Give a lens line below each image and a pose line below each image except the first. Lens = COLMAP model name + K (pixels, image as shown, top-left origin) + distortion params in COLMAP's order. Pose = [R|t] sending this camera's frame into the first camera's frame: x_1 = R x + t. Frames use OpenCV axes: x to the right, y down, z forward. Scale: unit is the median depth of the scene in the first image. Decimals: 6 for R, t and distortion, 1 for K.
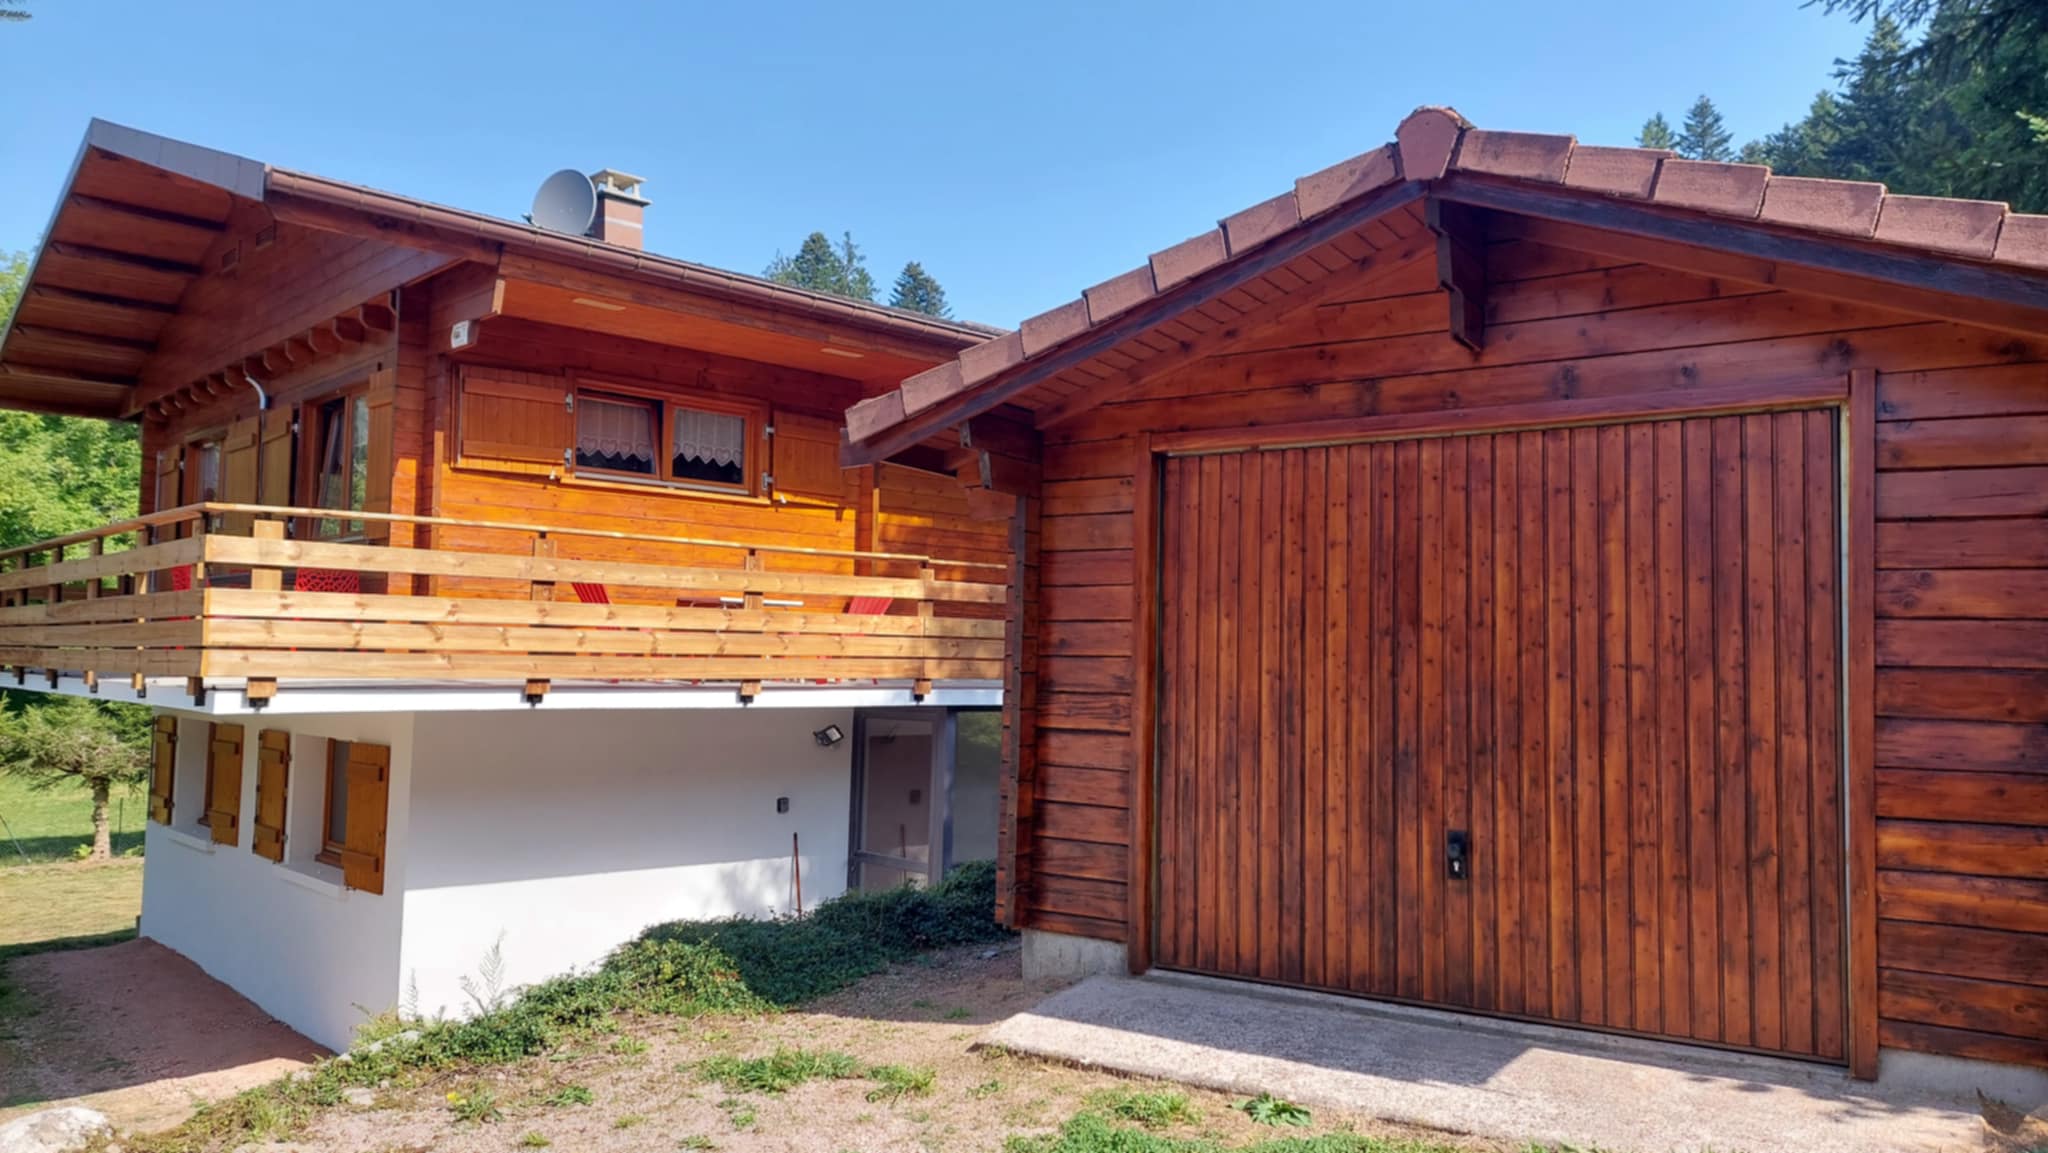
lens RADIAL K [[1482.1, 0, 1026.6], [0, 1482.1, 588.2], [0, 0, 1]] dist [0.083996, -0.090839]
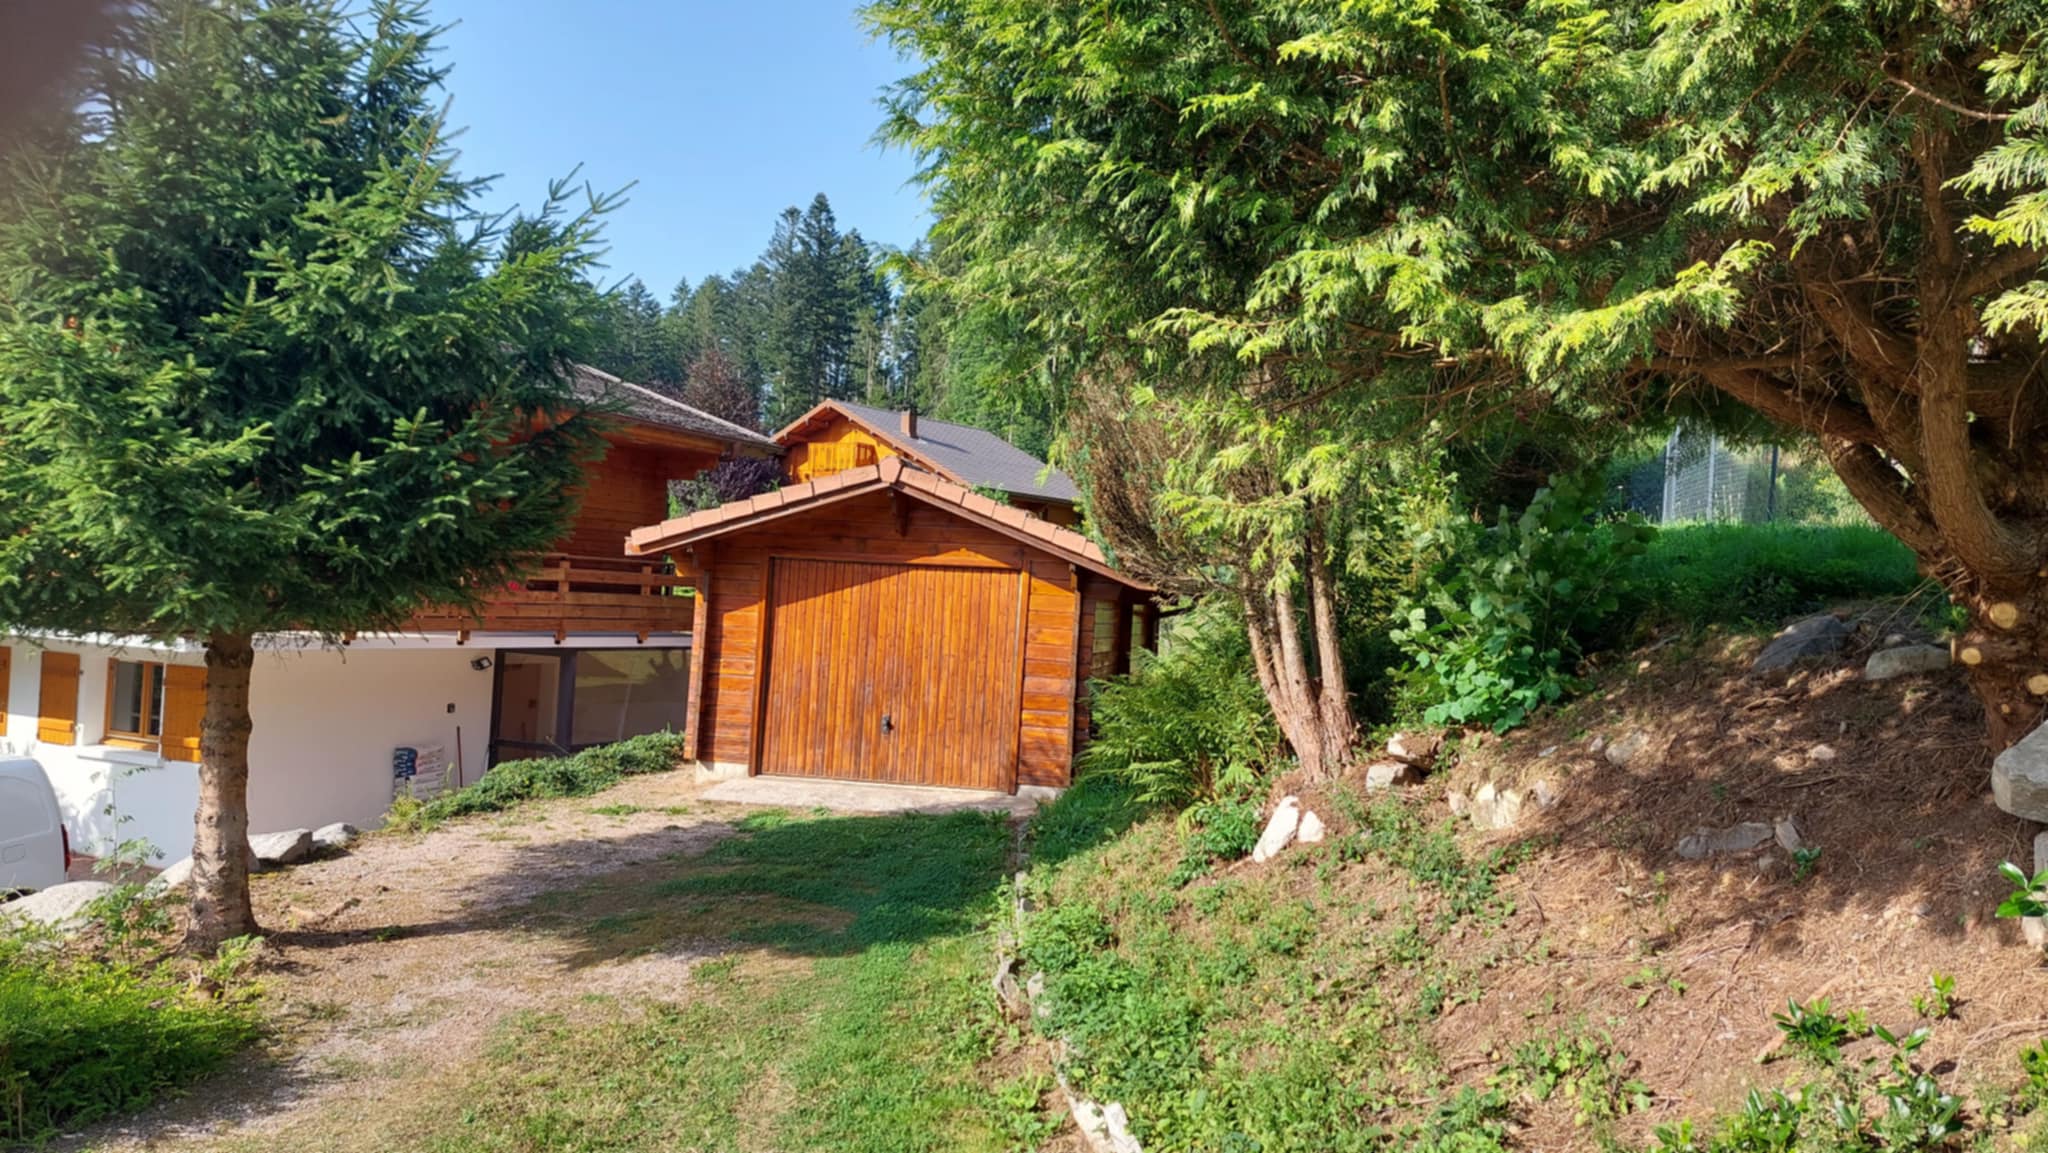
lens RADIAL K [[1482.1, 0, 1026.6], [0, 1482.1, 588.2], [0, 0, 1]] dist [0.083996, -0.090839]
pose [[0.922743, 0.034743, 0.383846, -0.446988], [-0.058198, 0.997069, 0.049659, -0.185123], [-0.380996, -0.068162, 0.922061, -1.343228]]
